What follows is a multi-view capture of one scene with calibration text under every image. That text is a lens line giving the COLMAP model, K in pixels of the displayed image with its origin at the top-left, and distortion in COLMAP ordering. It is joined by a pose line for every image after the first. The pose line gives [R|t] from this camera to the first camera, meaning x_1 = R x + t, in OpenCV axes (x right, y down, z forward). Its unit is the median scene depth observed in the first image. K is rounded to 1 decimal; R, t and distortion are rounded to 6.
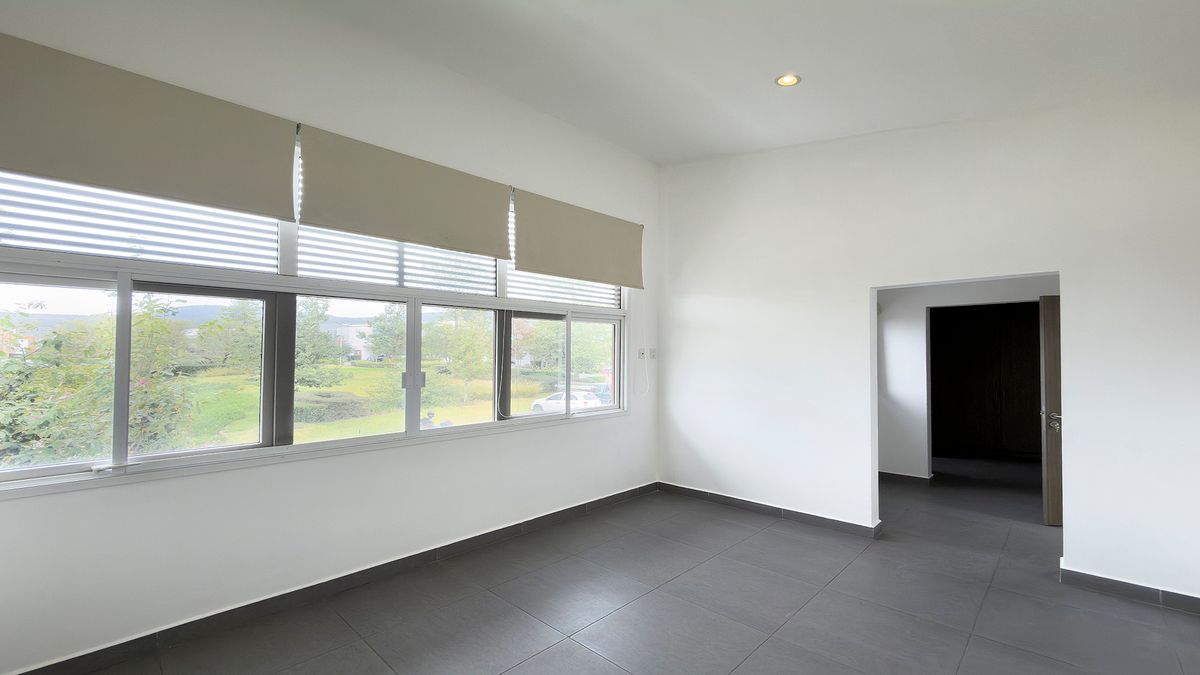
lens RADIAL K [[498.8, 0, 600.0], [0, 498.8, 337.5], [0, 0, 1]] dist [-0.000450, -0.000117]
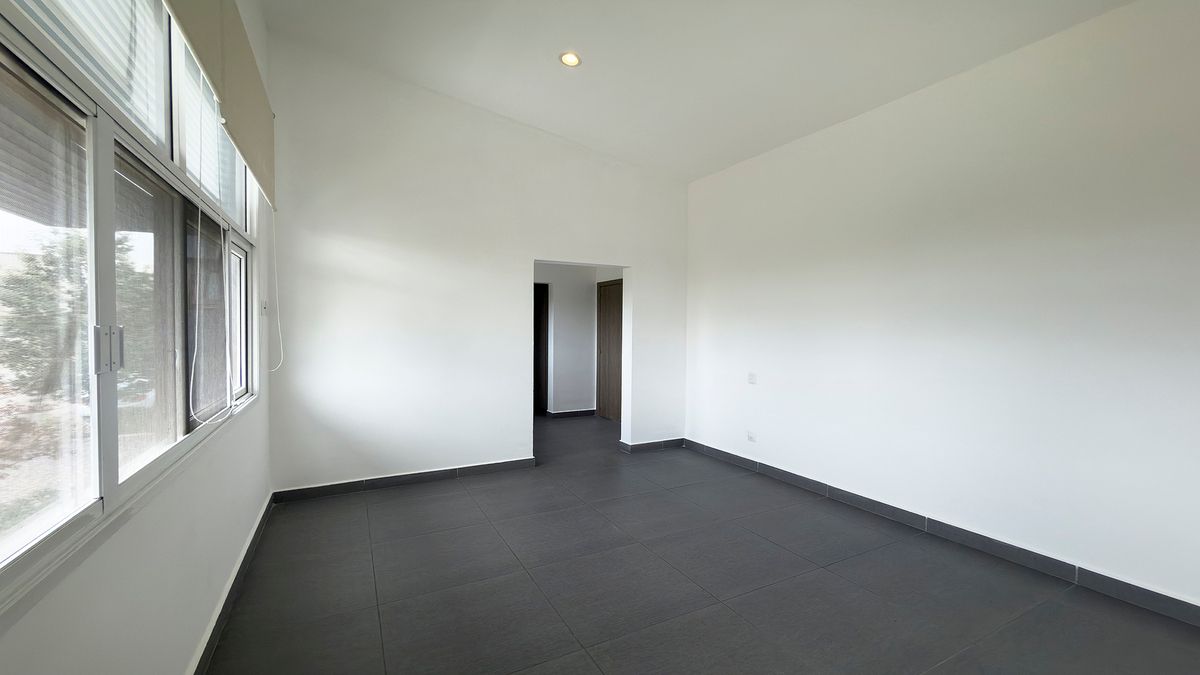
lens RADIAL K [[498.8, 0, 600.0], [0, 498.8, 337.5], [0, 0, 1]] dist [-0.000450, -0.000117]
pose [[0.298003, -0.017305, 0.954408, -0.543445], [-0.043015, 0.998577, 0.031537, 0.043344], [-0.953595, -0.050452, 0.296835, 0.493716]]
